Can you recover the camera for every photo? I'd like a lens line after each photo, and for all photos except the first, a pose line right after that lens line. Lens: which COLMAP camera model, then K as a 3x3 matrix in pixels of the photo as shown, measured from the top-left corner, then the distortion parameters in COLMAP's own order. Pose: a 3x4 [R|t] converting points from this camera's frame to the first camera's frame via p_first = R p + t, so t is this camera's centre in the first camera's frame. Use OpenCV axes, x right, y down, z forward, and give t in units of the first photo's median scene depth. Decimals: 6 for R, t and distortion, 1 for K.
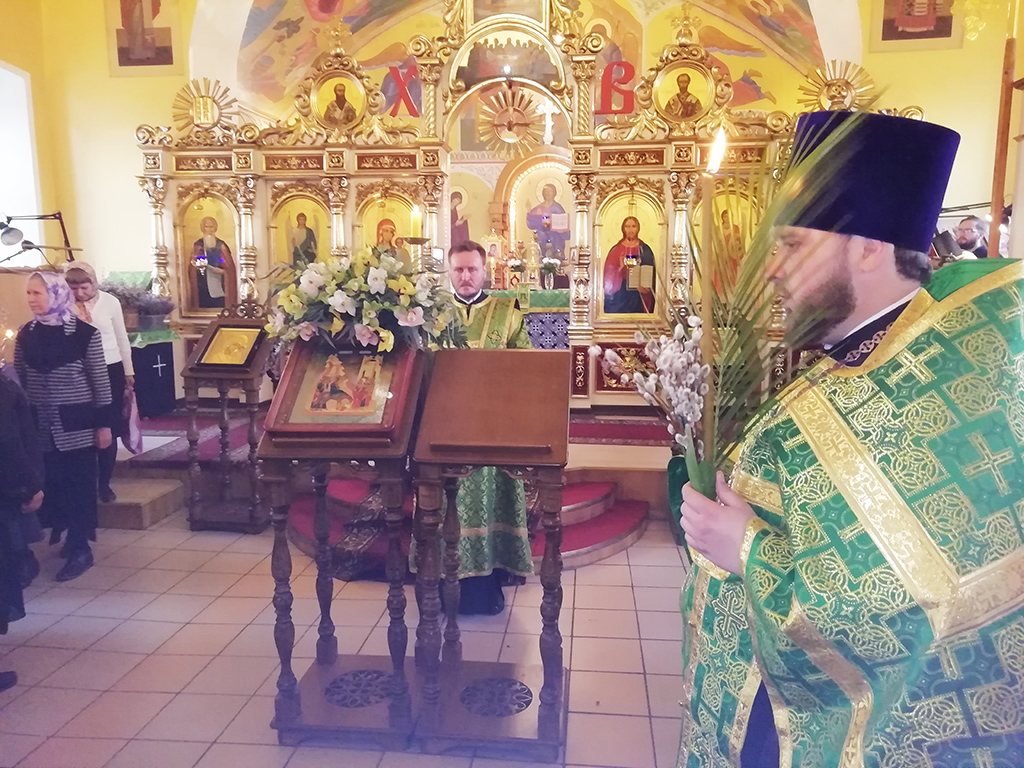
lens RADIAL K [[752.6, 0, 512.6], [0, 752.6, 372.8], [0, 0, 1]] dist [0.042980, -0.035622]
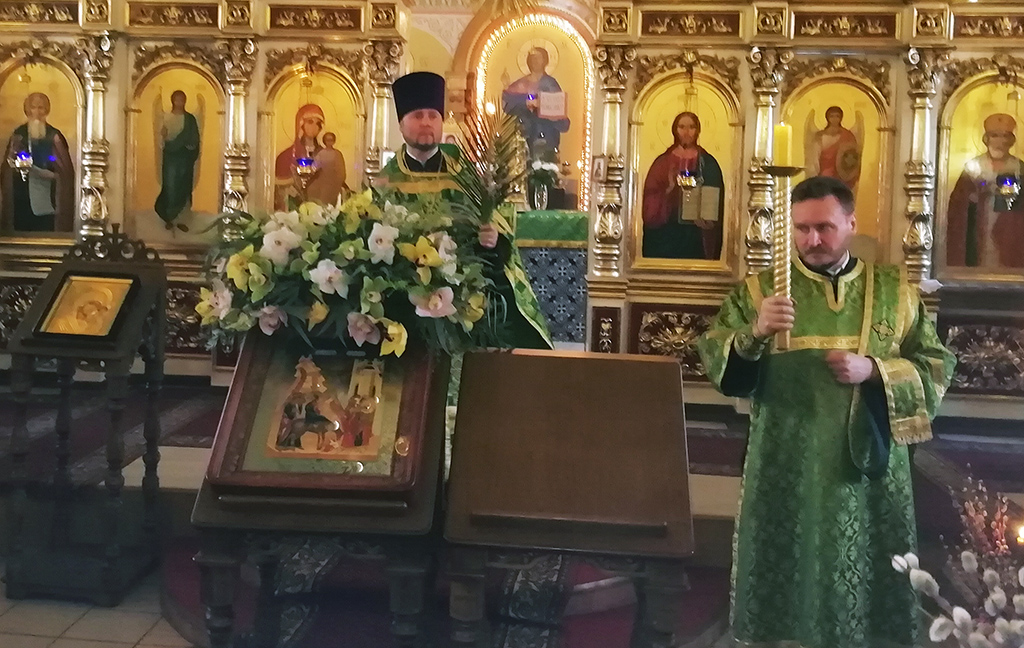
lens RADIAL K [[1157.1, 0, 450.0], [0, 1157.1, 232.0], [0, 0, 1]] dist [0.076435, -0.166391]
pose [[0.999570, 0.029199, 0.002675, -0.047852], [-0.028923, 0.996866, -0.073630, -0.023474], [-0.004816, 0.073521, 0.997282, 0.006796]]
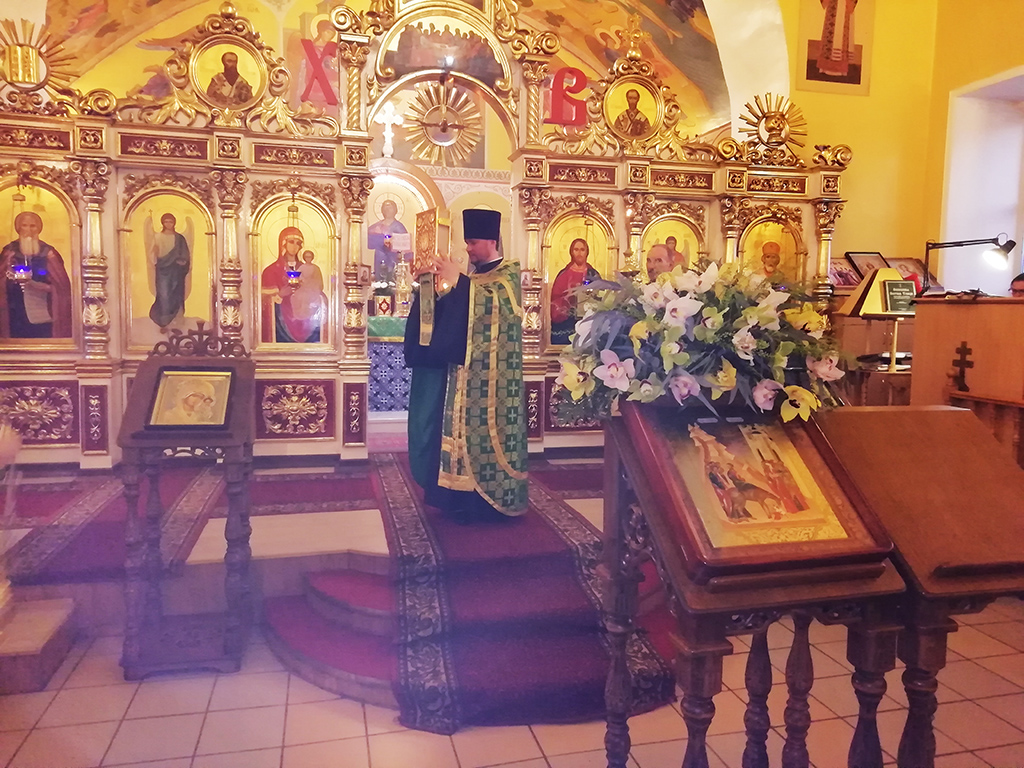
lens RADIAL K [[756.0, 0, 511.0], [0, 756.0, 371.6], [0, 0, 1]] dist [0.036794, -0.024622]
pose [[0.939856, -0.013544, 0.341303, -0.233386], [0.025787, 0.999175, -0.031360, -0.020924], [-0.340597, 0.038275, 0.939430, 0.179592]]
